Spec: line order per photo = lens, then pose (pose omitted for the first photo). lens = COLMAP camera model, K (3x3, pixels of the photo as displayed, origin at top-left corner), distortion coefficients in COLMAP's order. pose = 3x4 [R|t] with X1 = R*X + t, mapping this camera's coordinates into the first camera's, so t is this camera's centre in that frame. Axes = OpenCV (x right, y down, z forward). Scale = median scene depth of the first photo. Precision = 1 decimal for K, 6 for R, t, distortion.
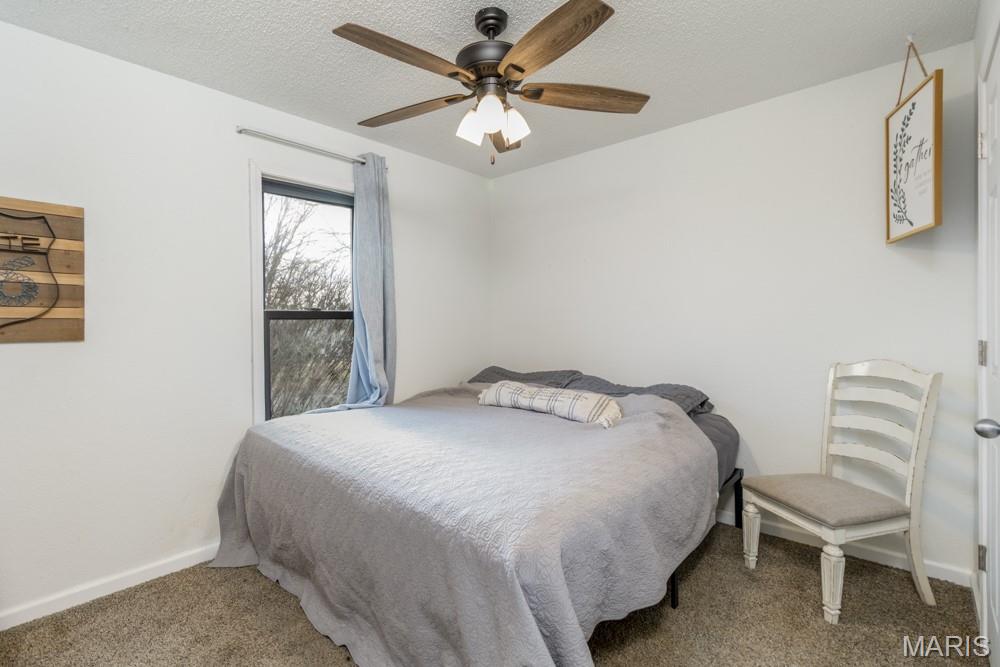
lens RADIAL K [[473.4, 0, 495.1], [0, 473.4, 333.0], [0, 0, 1]] dist [0.001268, 0.002552]
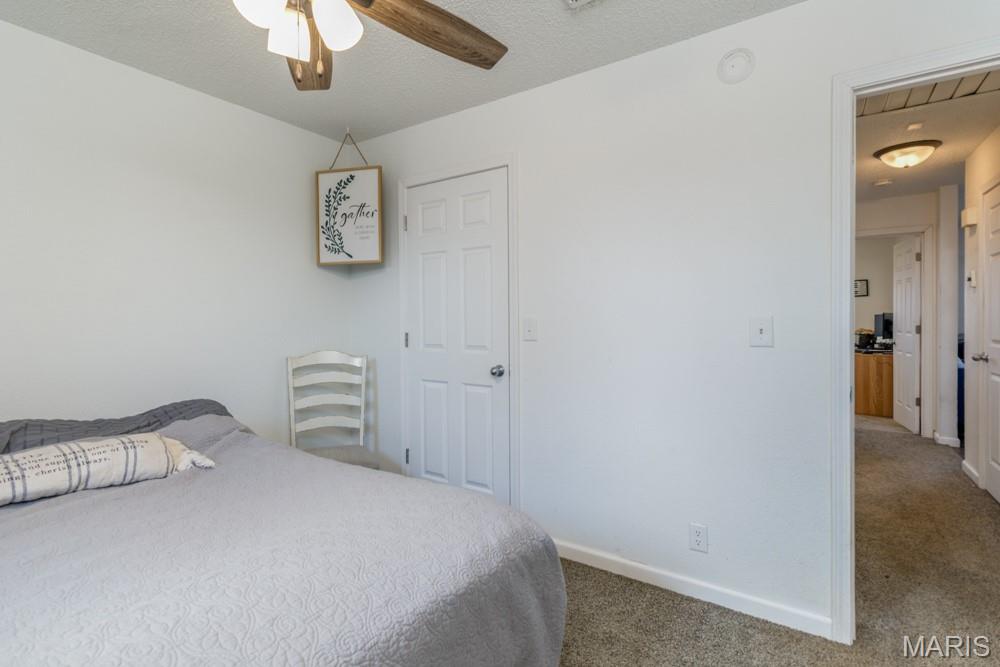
lens RADIAL K [[473.4, 0, 491.8], [0, 473.4, 328.6], [0, 0, 1]] dist [0.001268, 0.002552]
pose [[-0.134339, -0.009930, 0.990886, -0.604440], [0.025948, 0.999572, 0.013535, -0.013499], [-0.990596, 0.027530, -0.134023, 0.729070]]
